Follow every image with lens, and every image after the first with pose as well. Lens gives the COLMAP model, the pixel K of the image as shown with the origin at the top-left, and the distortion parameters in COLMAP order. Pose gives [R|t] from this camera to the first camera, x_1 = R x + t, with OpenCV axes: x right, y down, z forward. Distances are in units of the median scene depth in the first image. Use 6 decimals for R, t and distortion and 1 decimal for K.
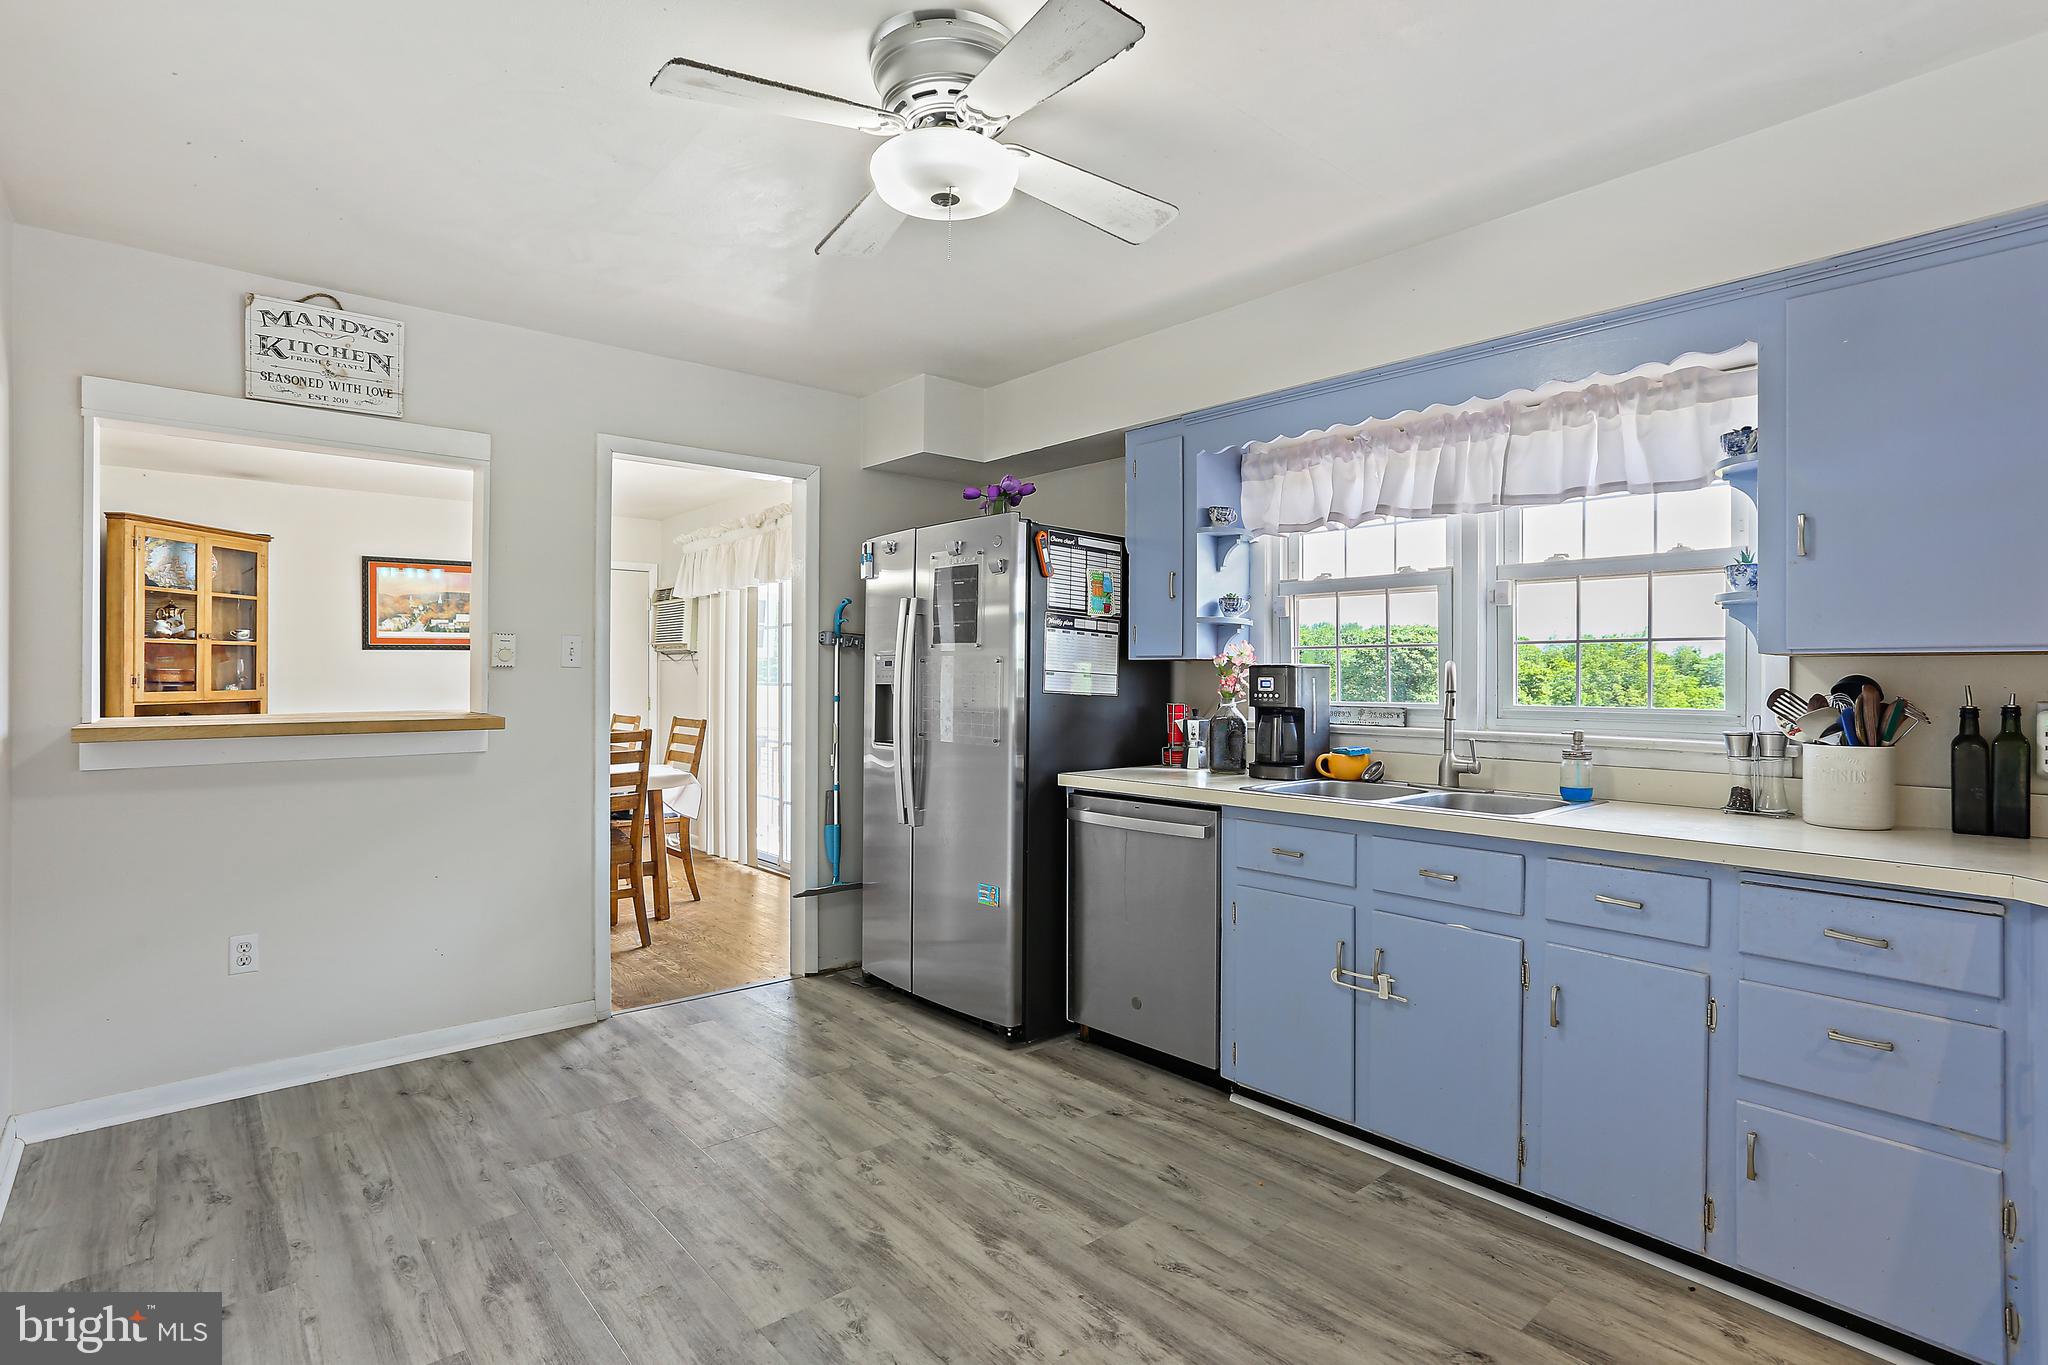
lens RADIAL K [[1001.3, 0, 1015.4], [0, 1001.3, 678.8], [0, 0, 1]] dist [-0.056817, 0.031554]
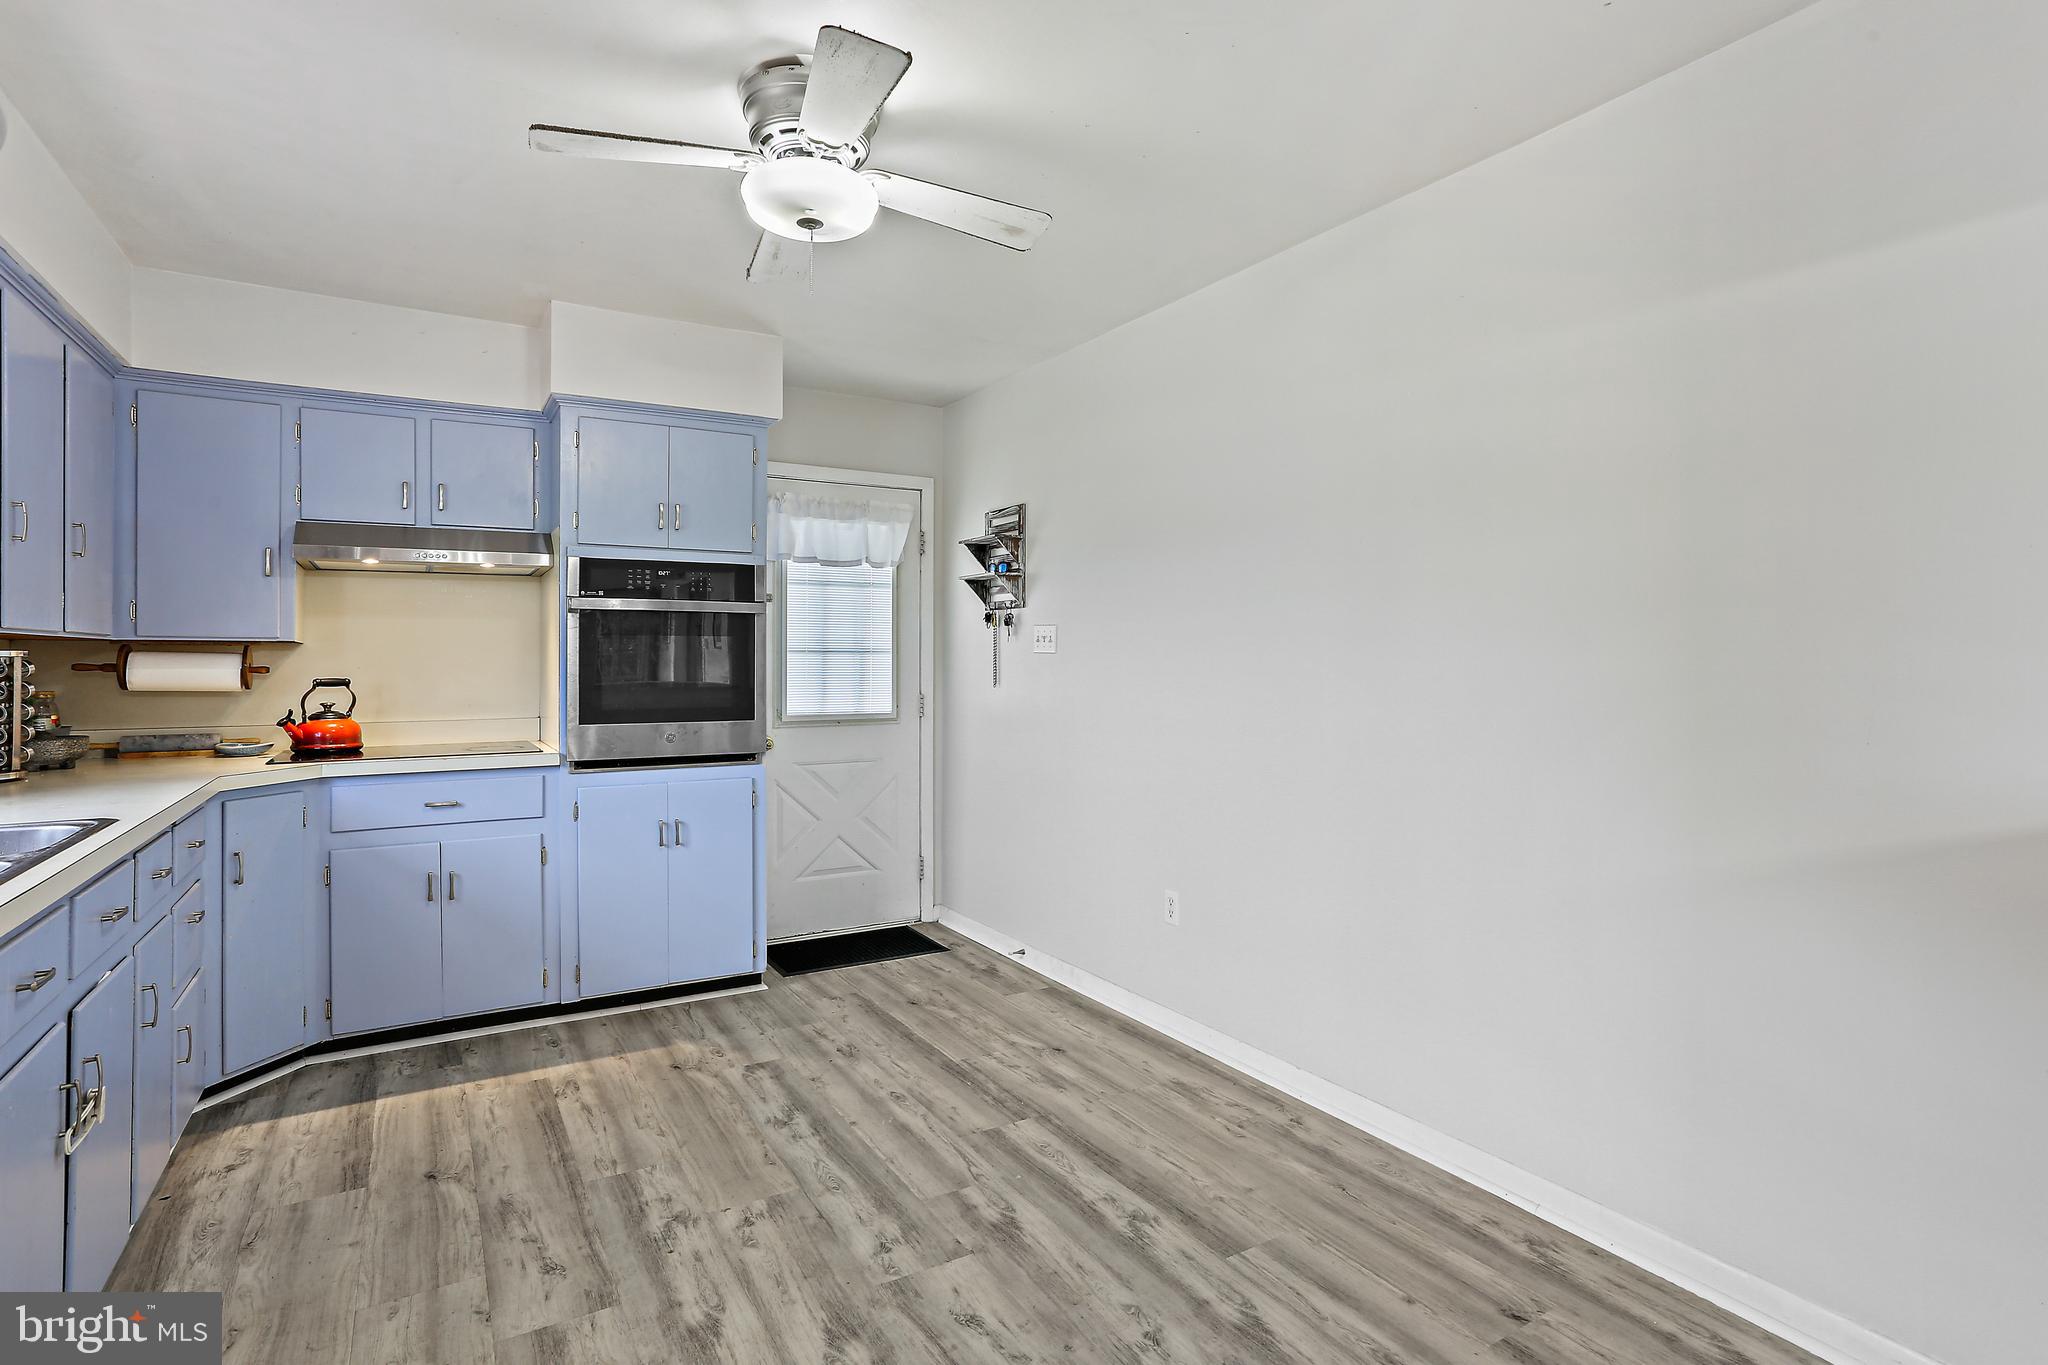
lens RADIAL K [[1013.1, 0, 1025.3], [0, 1013.1, 651.5], [0, 0, 1]] dist [-0.061550, 0.031855]
pose [[-0.987635, -0.003104, 0.156738, -0.407413], [-0.003575, 0.999990, -0.002722, -0.006047], [-0.156728, -0.003249, -0.987637, 1.725973]]
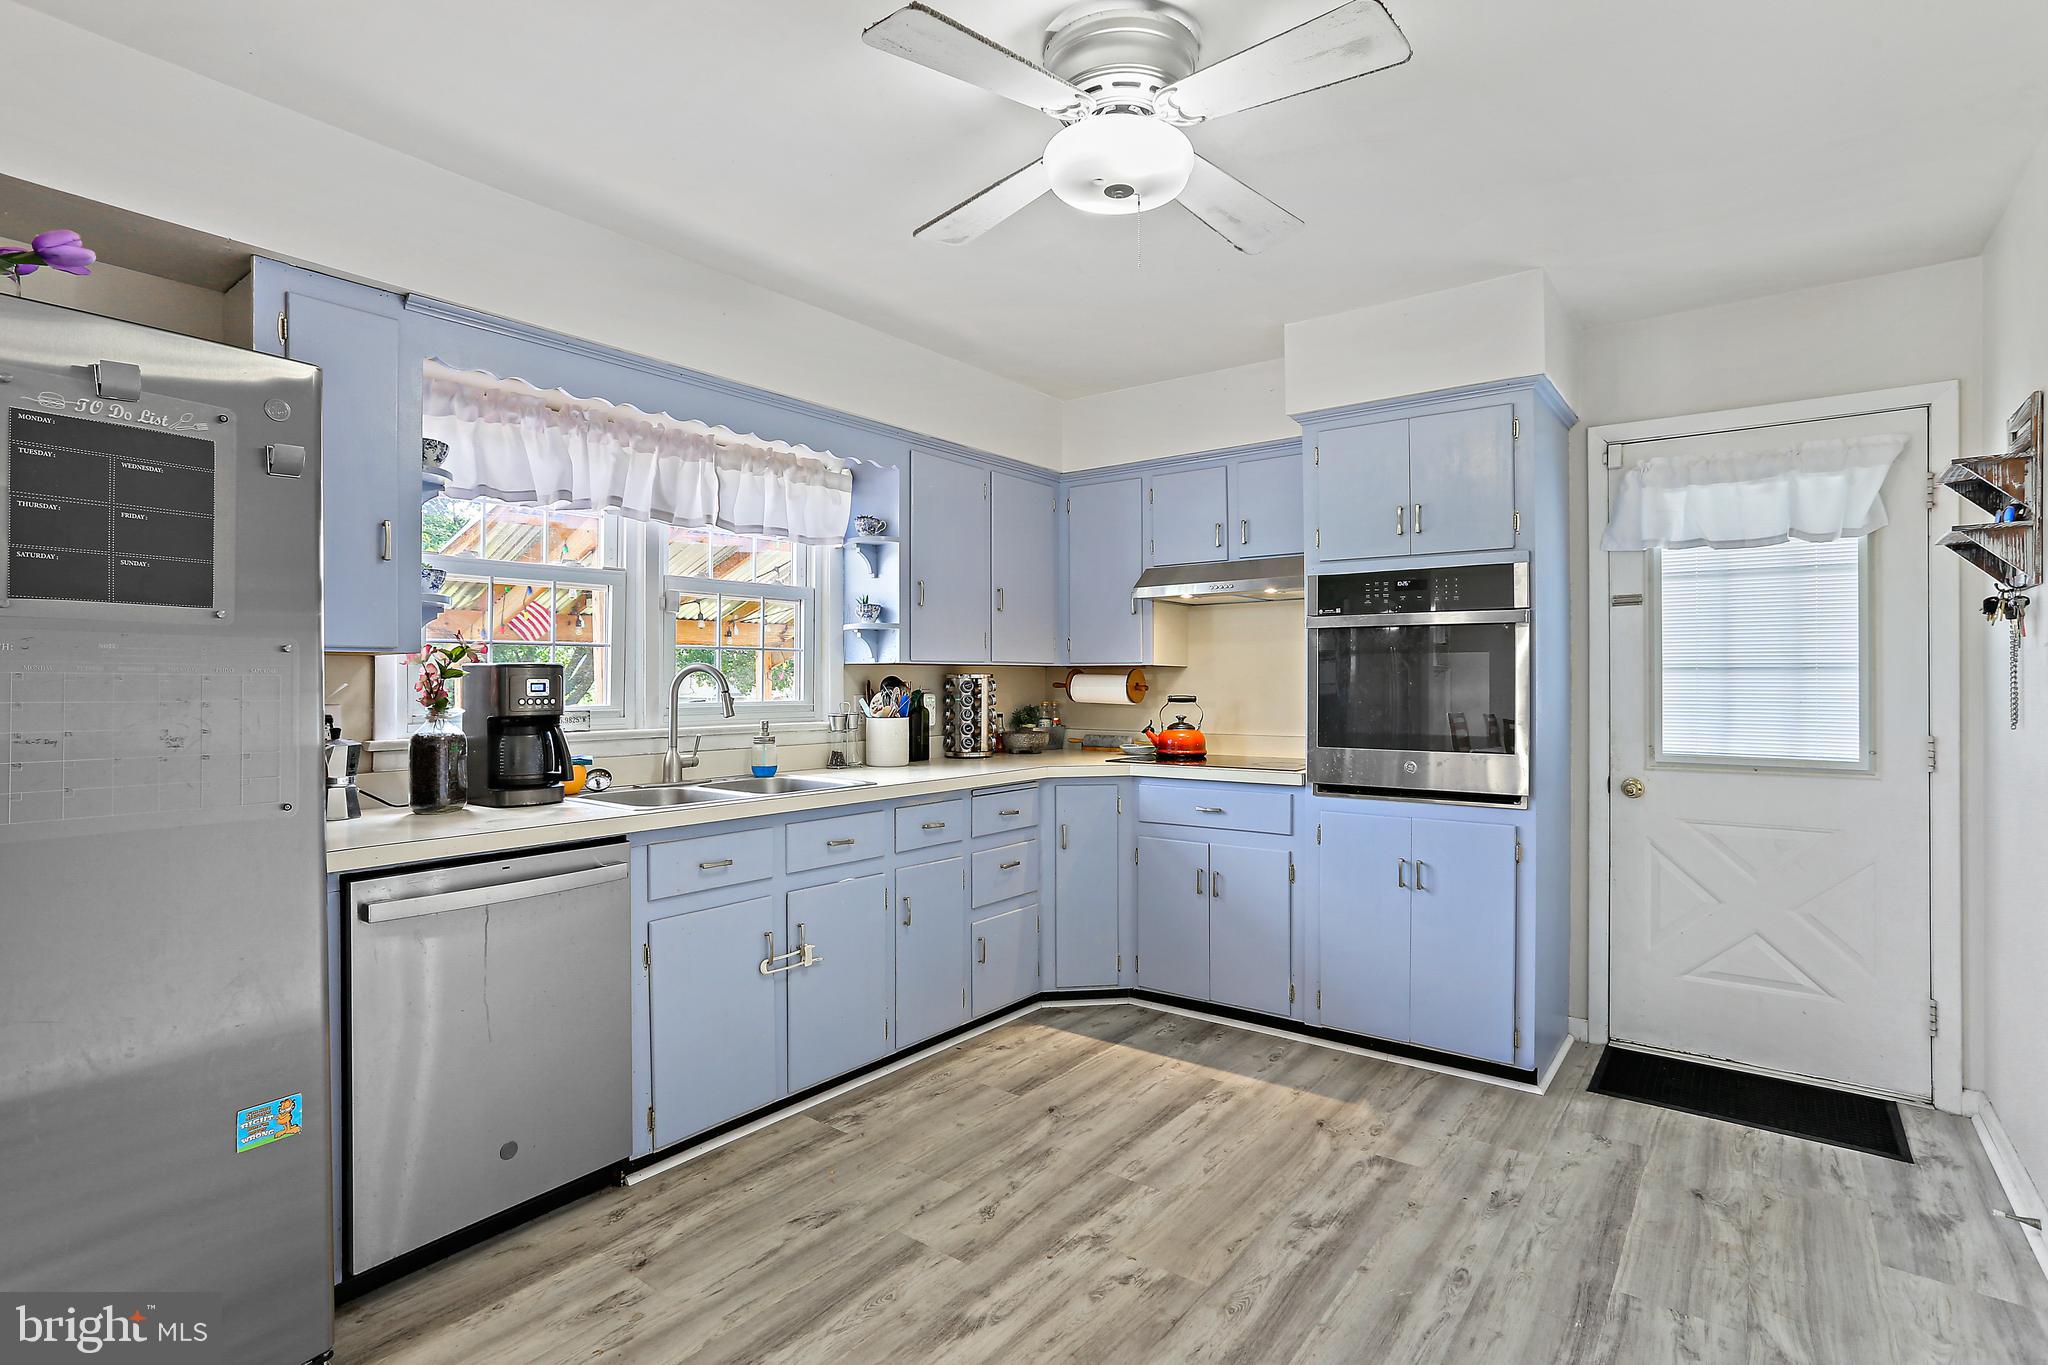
lens RADIAL K [[1001.3, 0, 1015.4], [0, 1001.3, 678.8], [0, 0, 1]] dist [-0.056817, 0.031554]
pose [[-0.201618, -0.003823, 0.979457, -0.848958], [0.003298, 0.999984, 0.004582, -0.005602], [-0.979459, 0.004154, -0.201602, 1.089647]]
